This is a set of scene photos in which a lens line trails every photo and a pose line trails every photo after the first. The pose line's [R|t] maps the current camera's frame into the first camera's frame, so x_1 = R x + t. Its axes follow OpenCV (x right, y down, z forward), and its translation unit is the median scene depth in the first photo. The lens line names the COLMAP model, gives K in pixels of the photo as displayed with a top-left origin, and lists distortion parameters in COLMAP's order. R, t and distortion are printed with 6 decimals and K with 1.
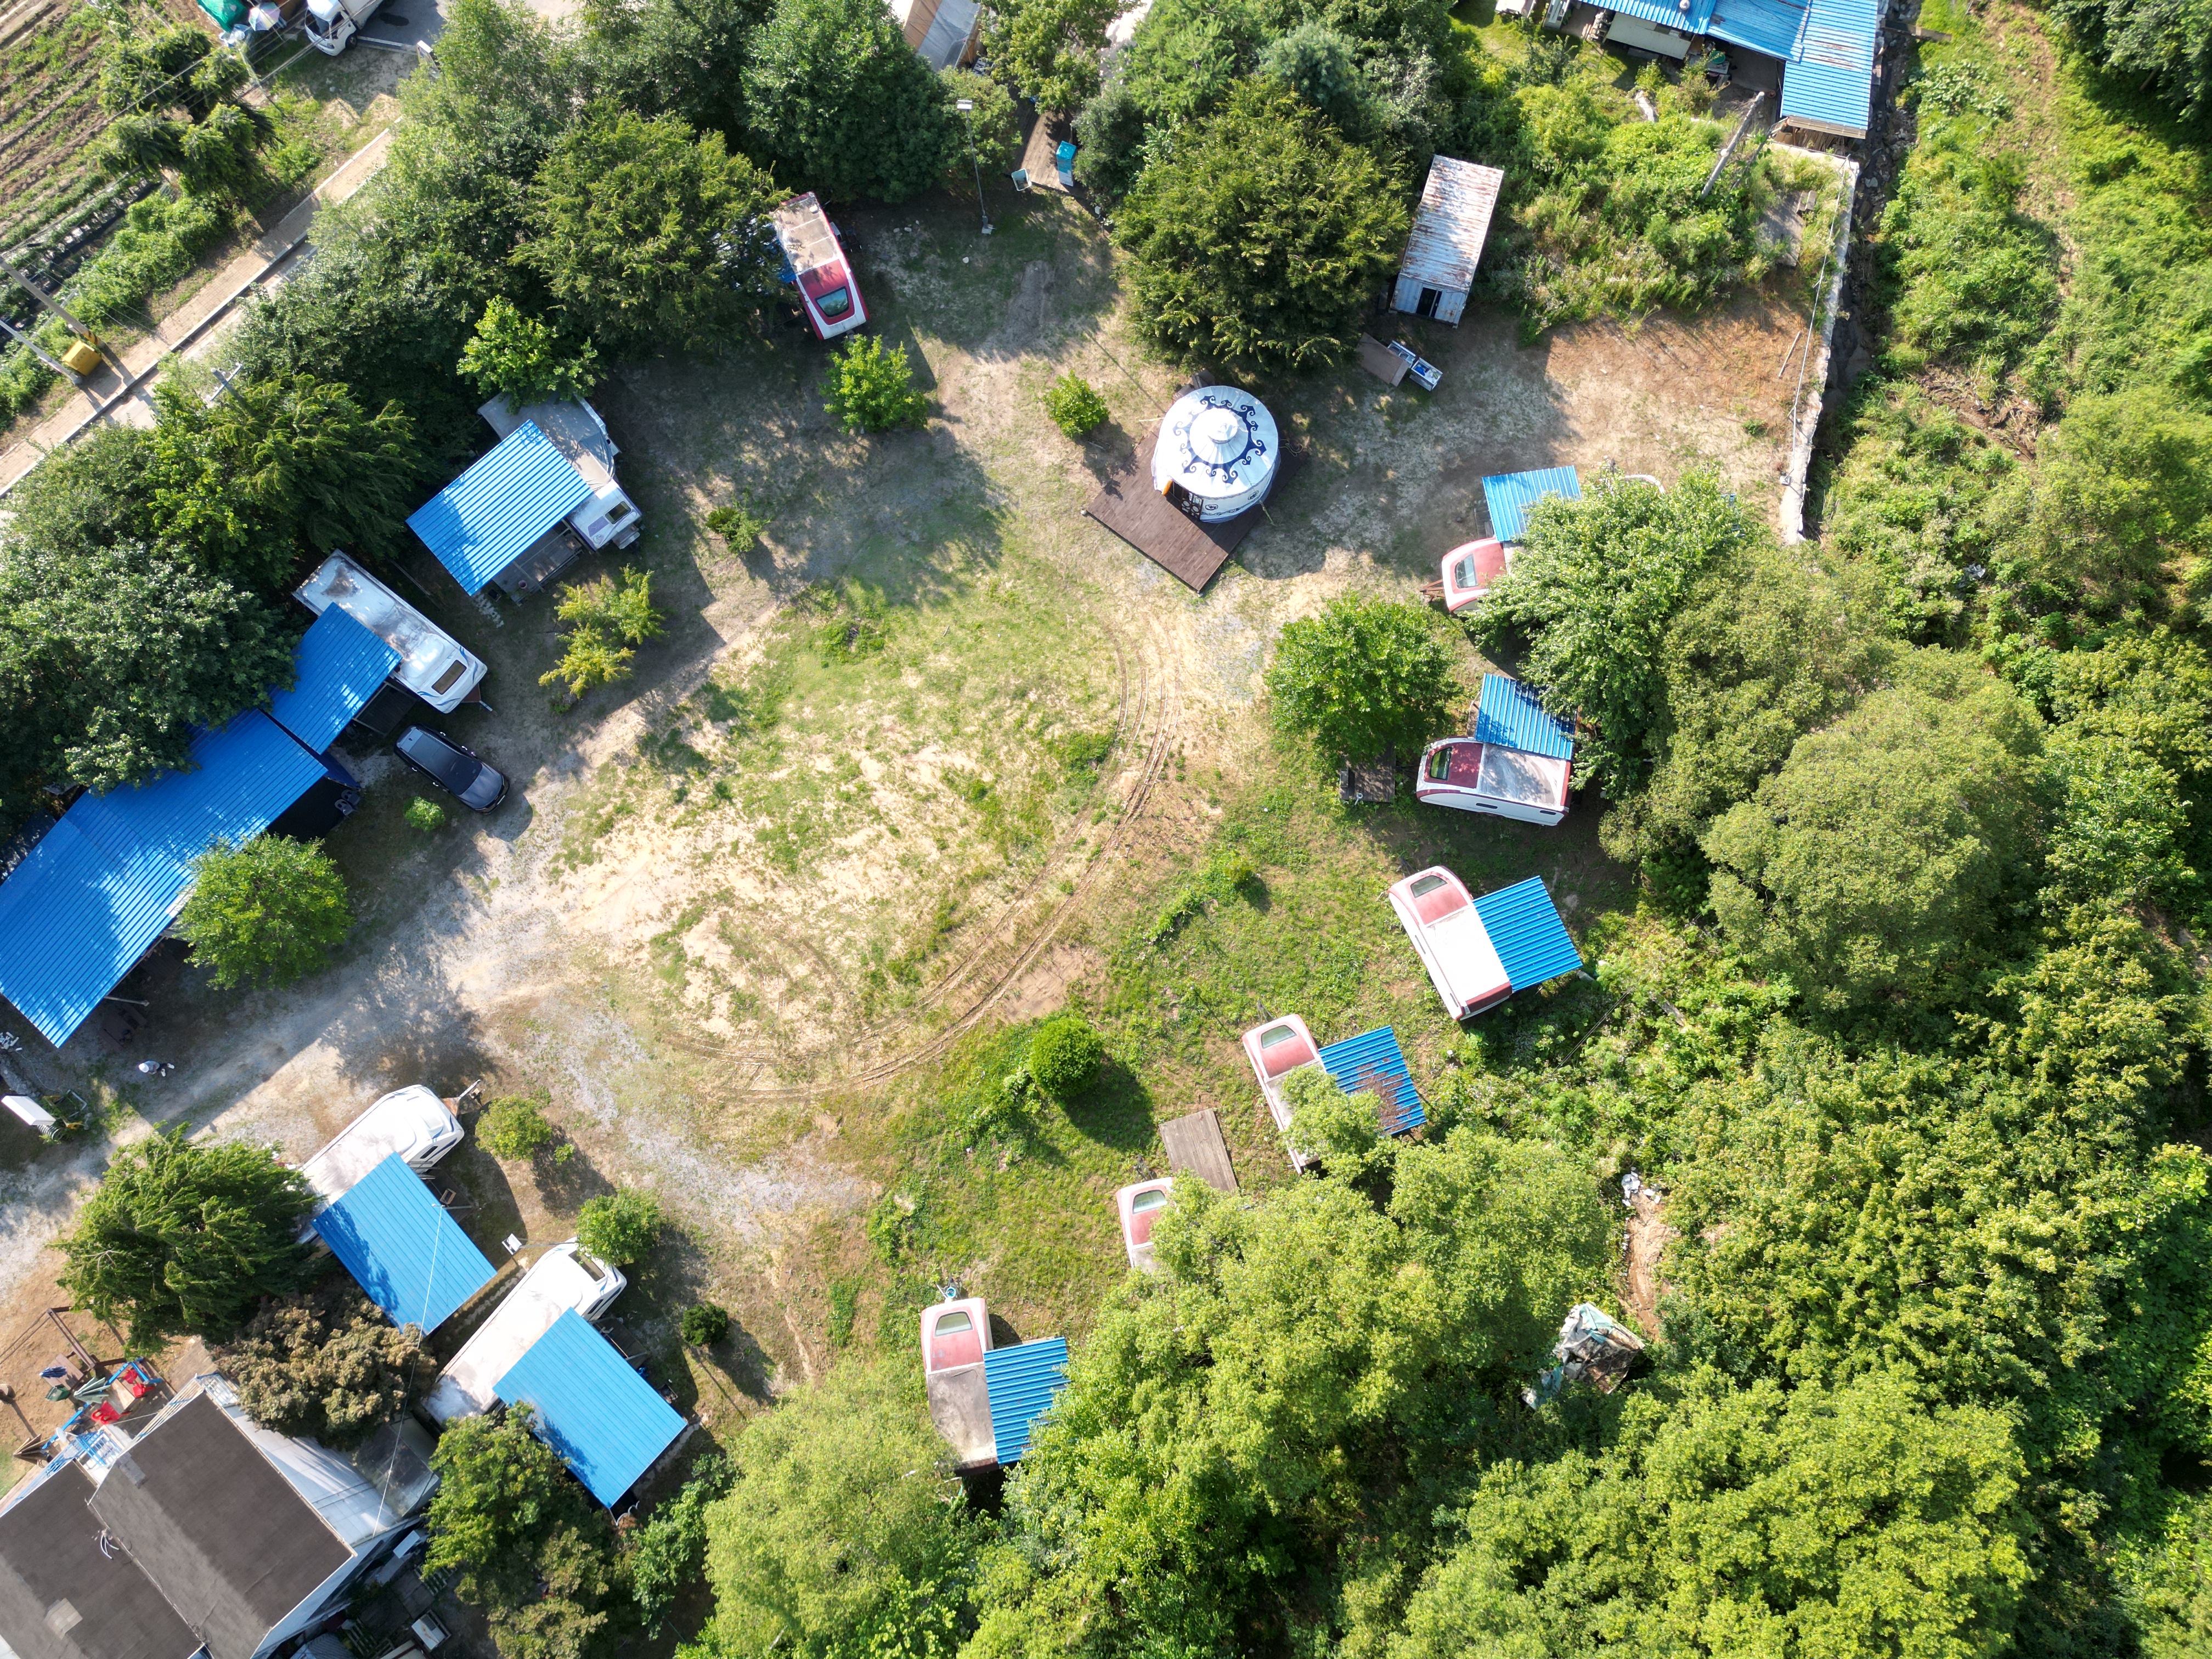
lens RADIAL K [[1504.6, 0, 1106.0], [0, 1504.6, 829.5], [0, 0, 1]] dist [0.103186, -0.176894]
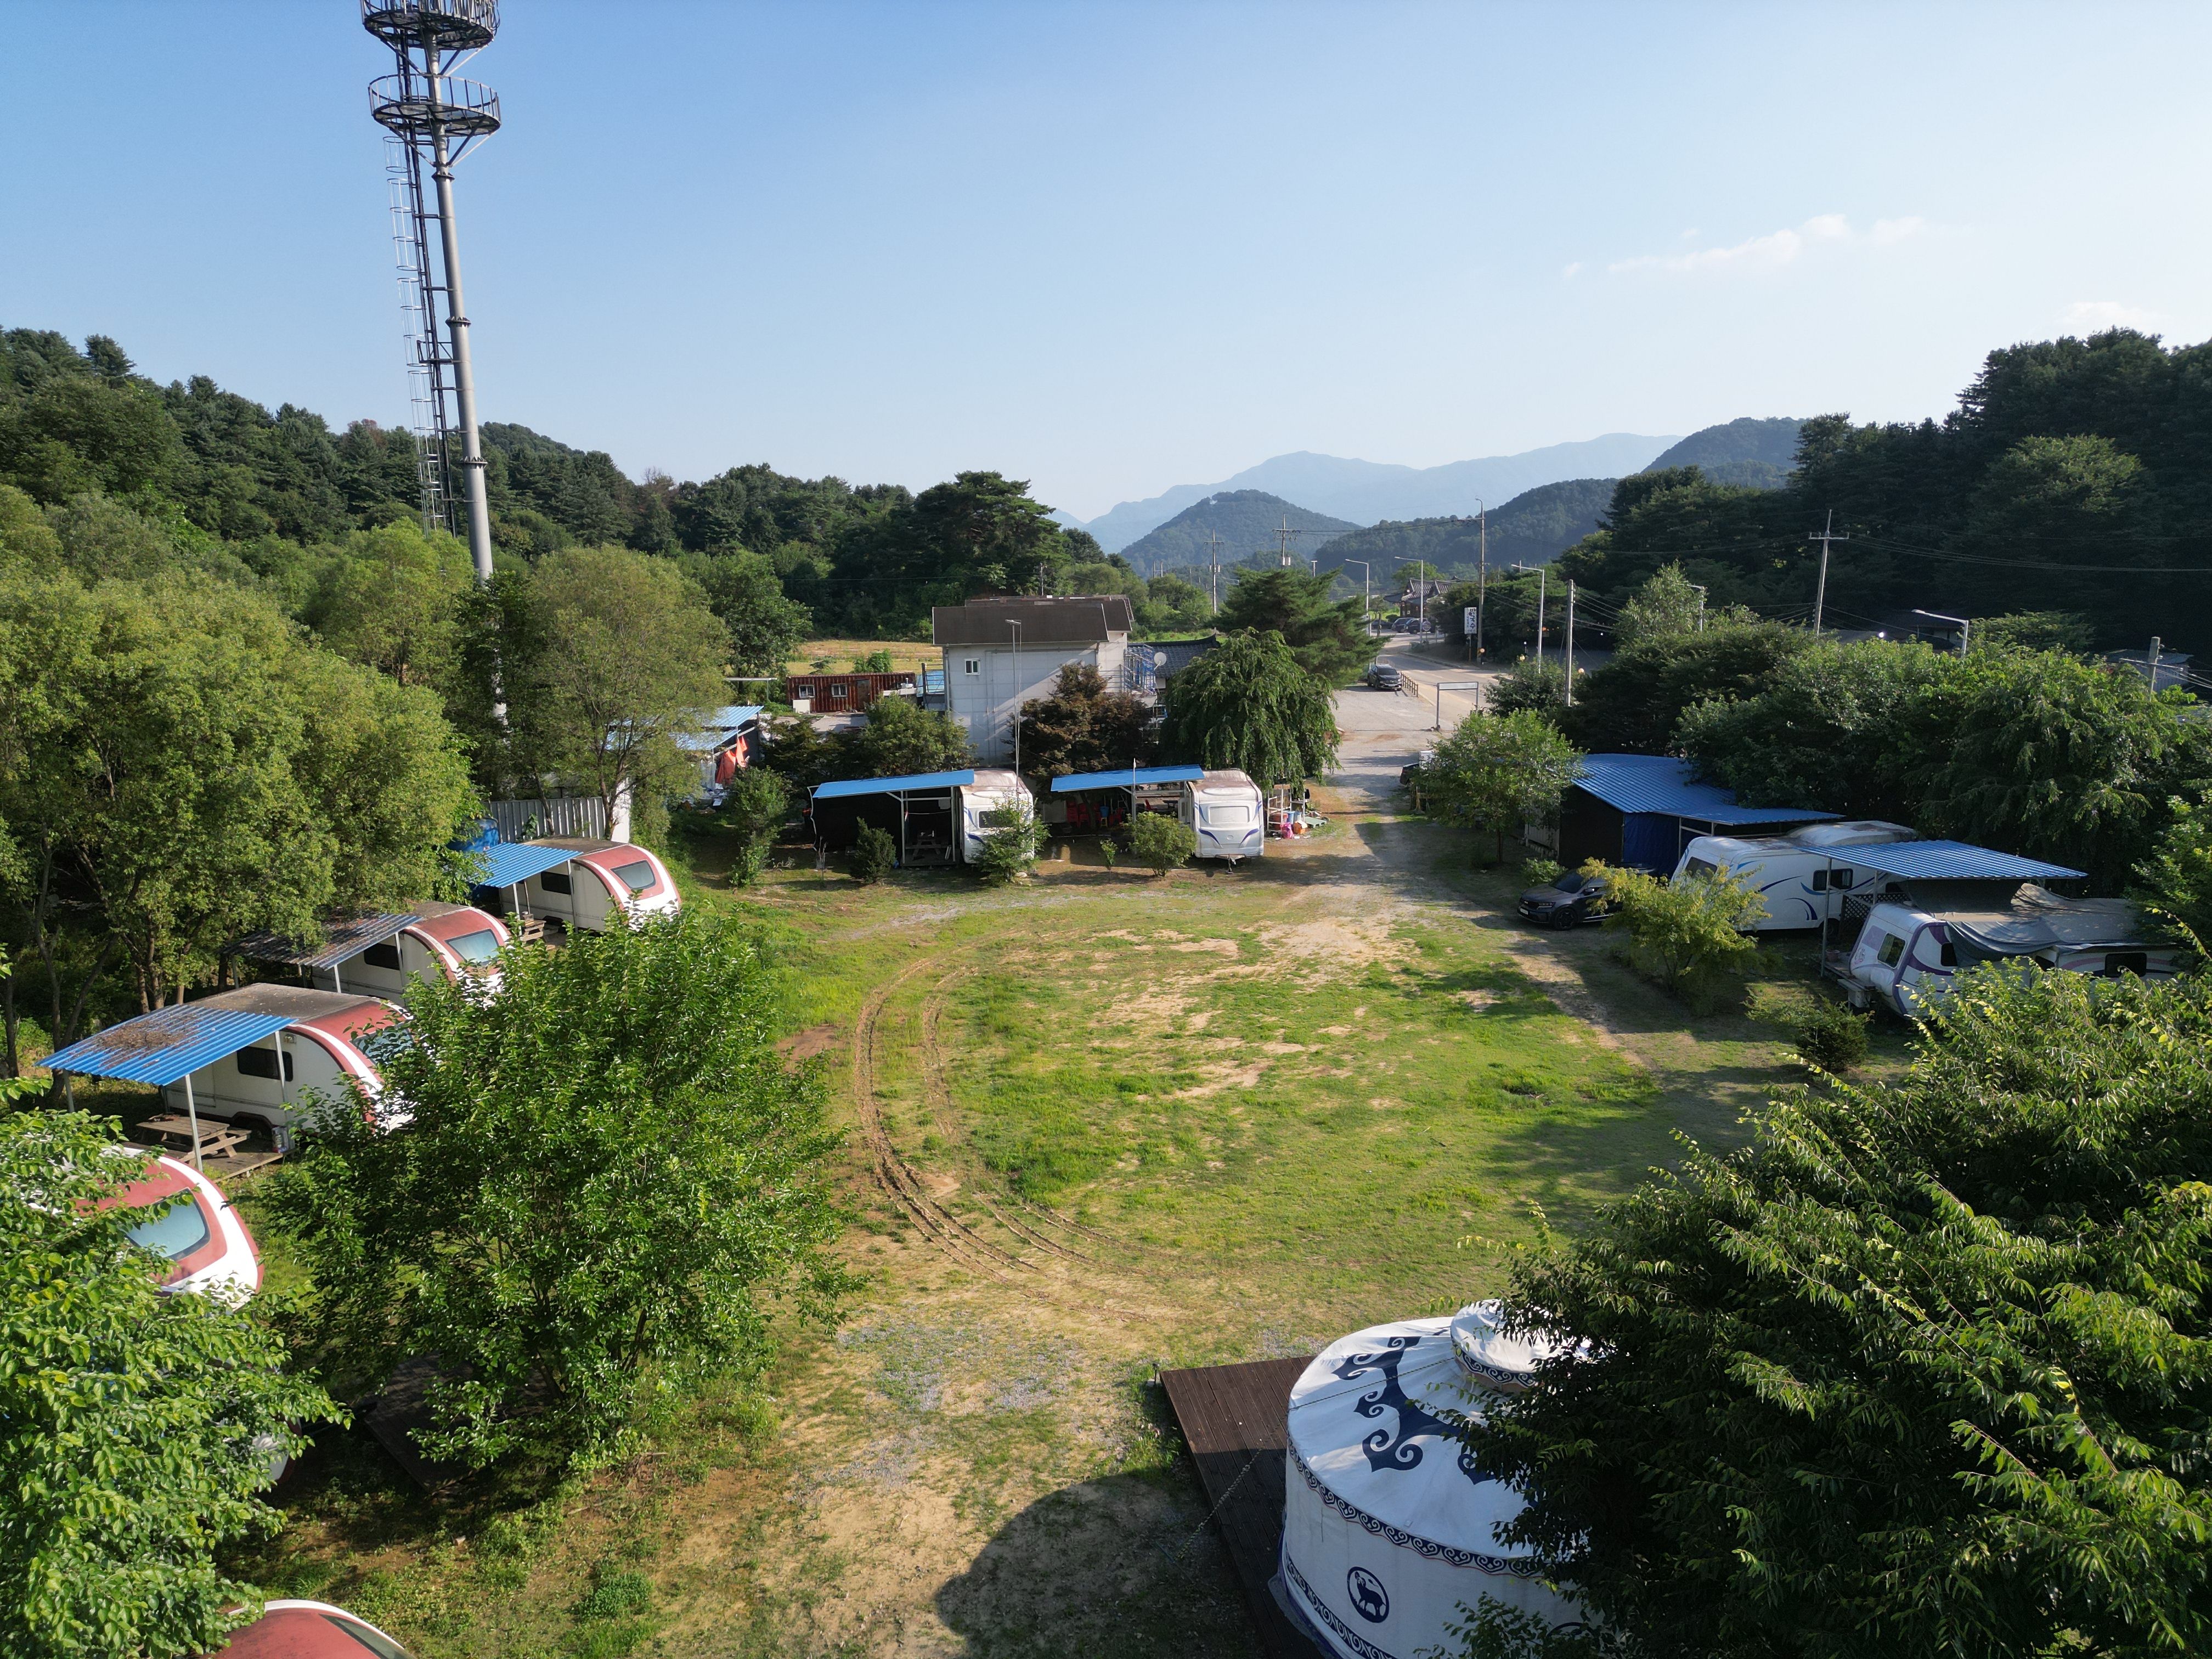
lens RADIAL K [[1527.0, 0, 1113.5], [0, 1527.0, 825.5], [0, 0, 1]] dist [0.079101, -0.080691]
pose [[-0.662267, 0.170910, -0.729515, 0.308328], [-0.726064, 0.094047, 0.681166, -0.407498], [0.185027, 0.980788, 0.061807, 0.868805]]
